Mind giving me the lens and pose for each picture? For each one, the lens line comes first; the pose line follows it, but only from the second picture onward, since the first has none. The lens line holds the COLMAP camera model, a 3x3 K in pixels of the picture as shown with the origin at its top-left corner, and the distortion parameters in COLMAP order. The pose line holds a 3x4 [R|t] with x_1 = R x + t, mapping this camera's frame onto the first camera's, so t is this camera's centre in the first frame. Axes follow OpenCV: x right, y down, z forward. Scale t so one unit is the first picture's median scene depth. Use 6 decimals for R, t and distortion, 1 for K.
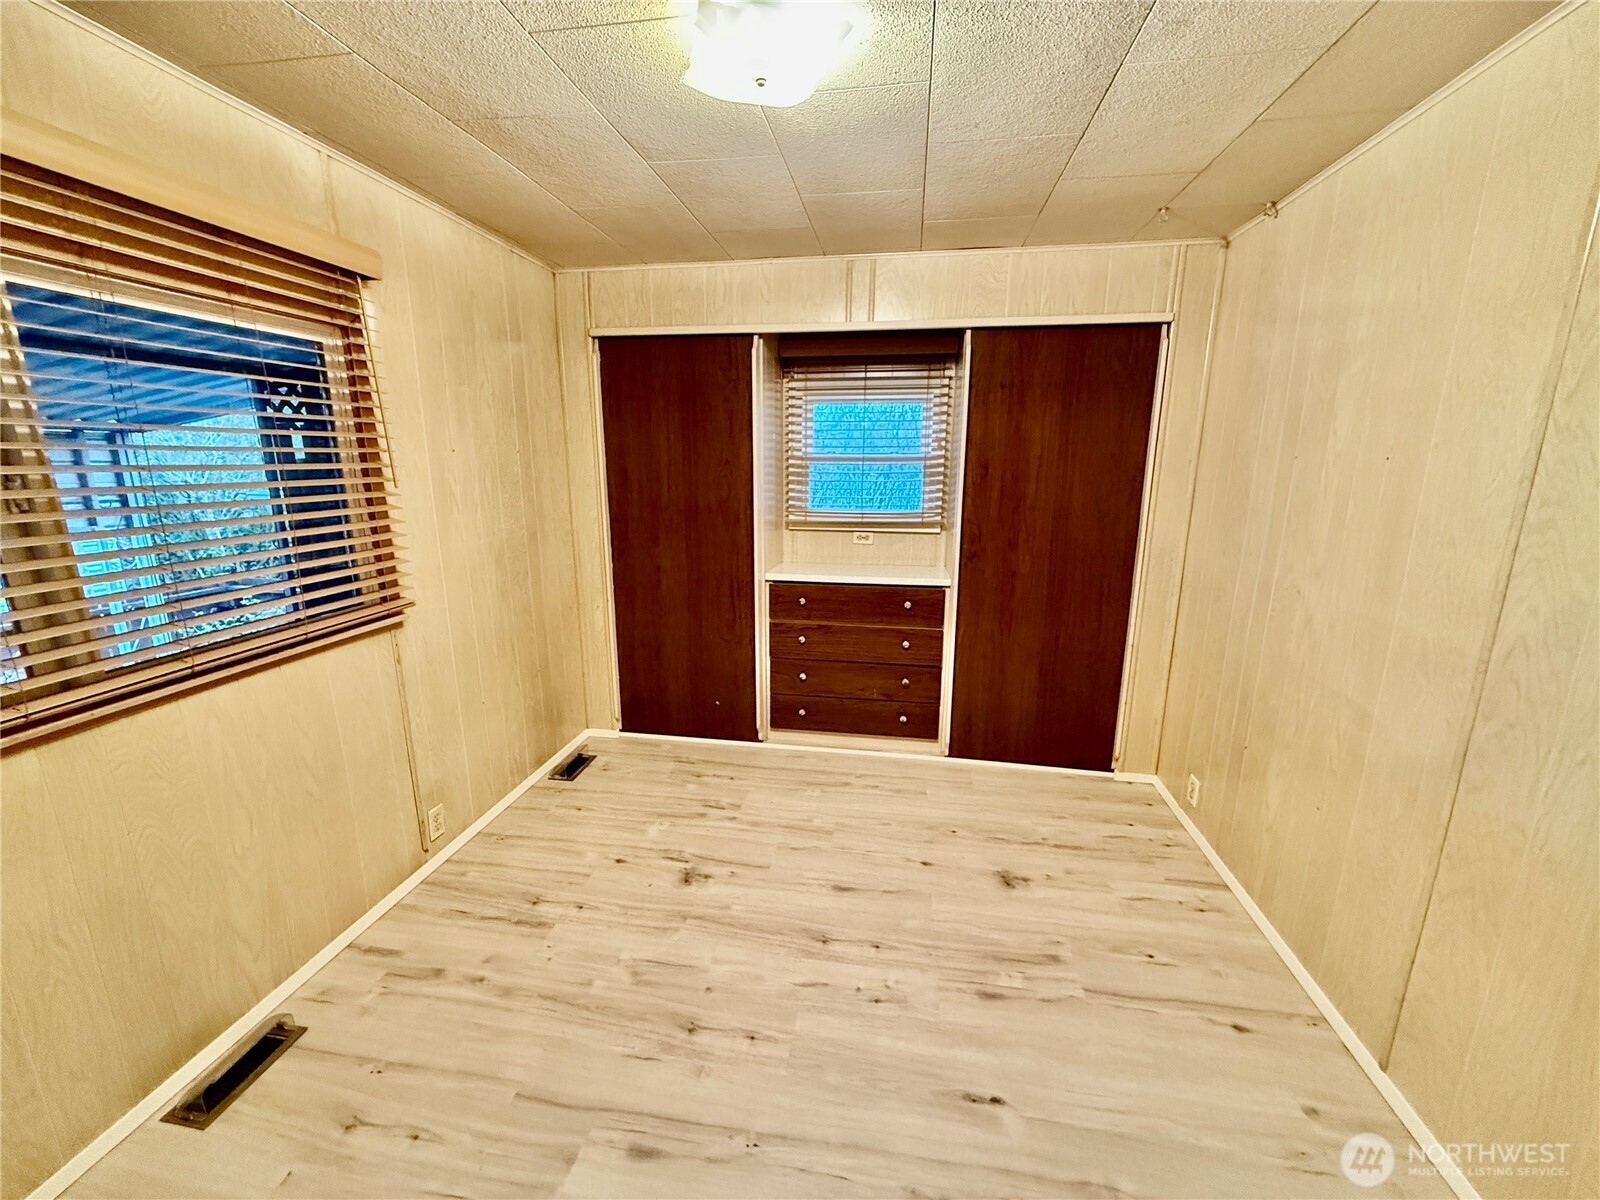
lens RADIAL K [[635.8, 0, 799.2], [0, 635.8, 603.8], [0, 0, 1]] dist [-0.002782, 0.000505]
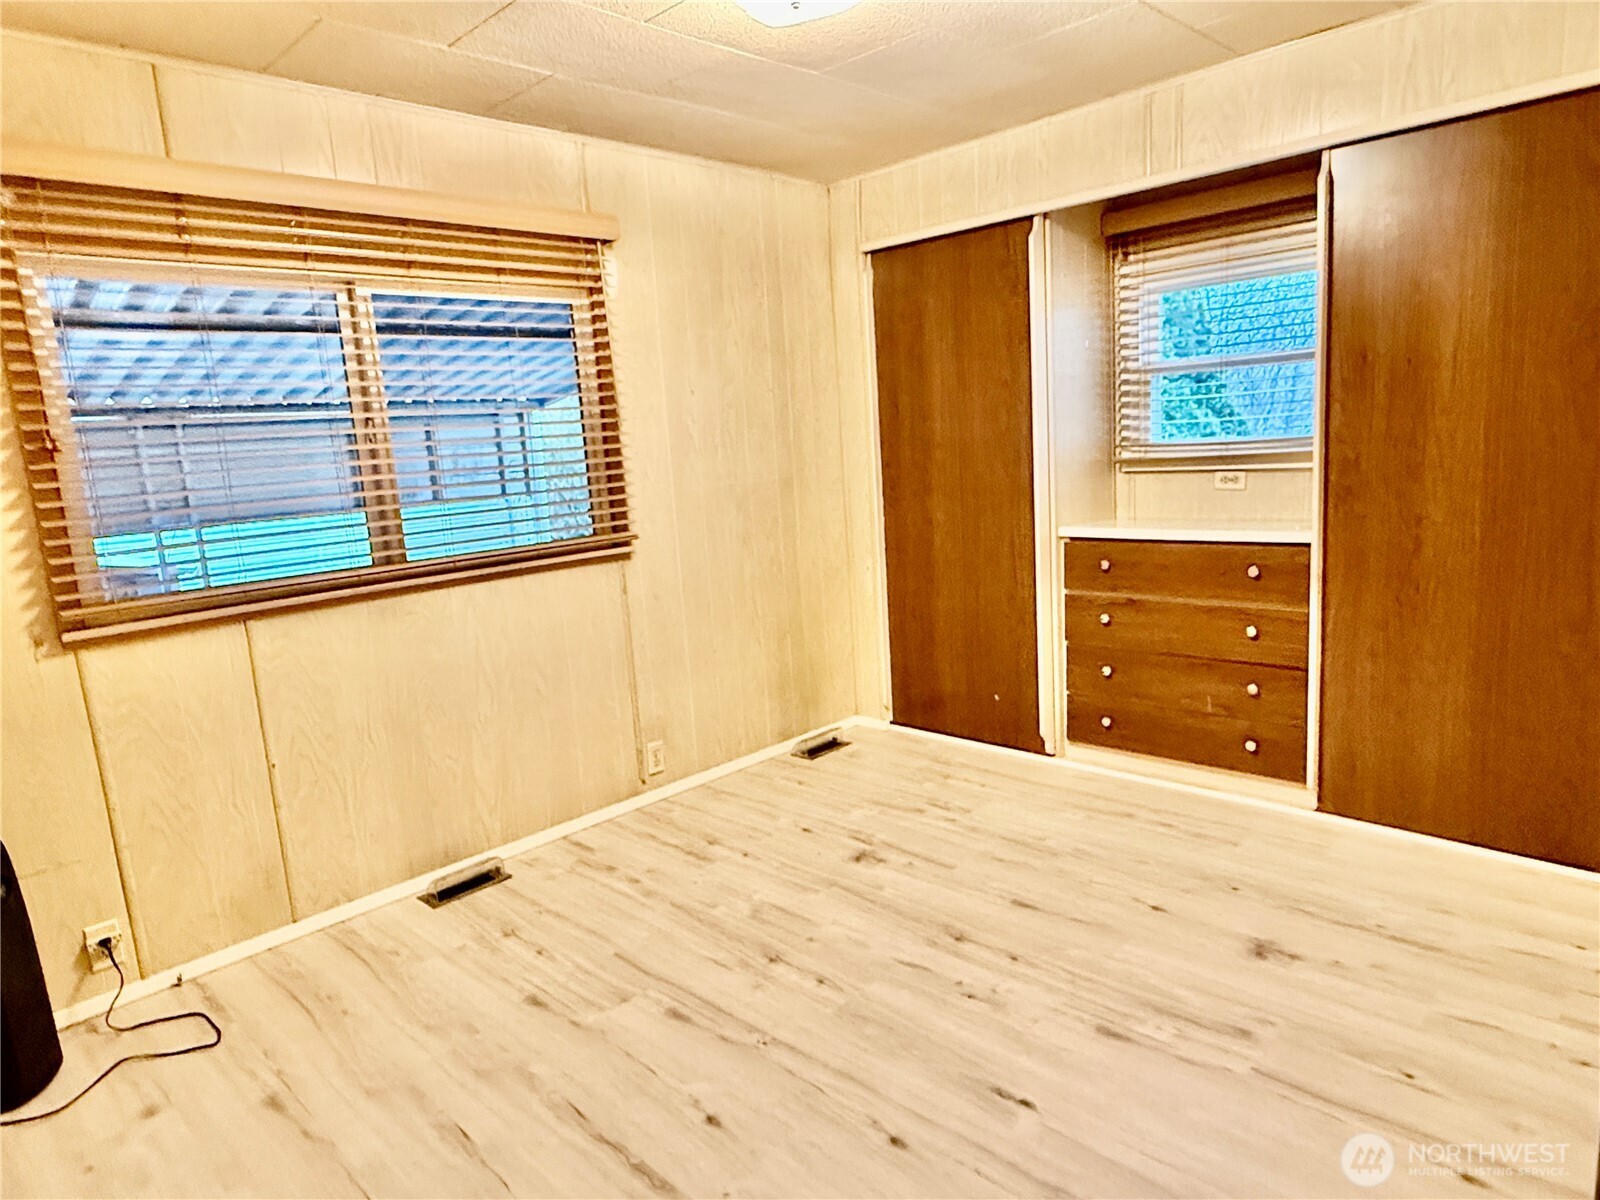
lens RADIAL K [[974.2, 0, 794.6], [0, 974.2, 608.3], [0, 0, 1]] dist [-0.001687, -0.000481]
pose [[0.816514, 0.043633, -0.575674, 0.479306], [-0.061076, 0.998073, -0.010978, 0.105774], [0.574085, 0.044124, 0.817606, -0.150786]]
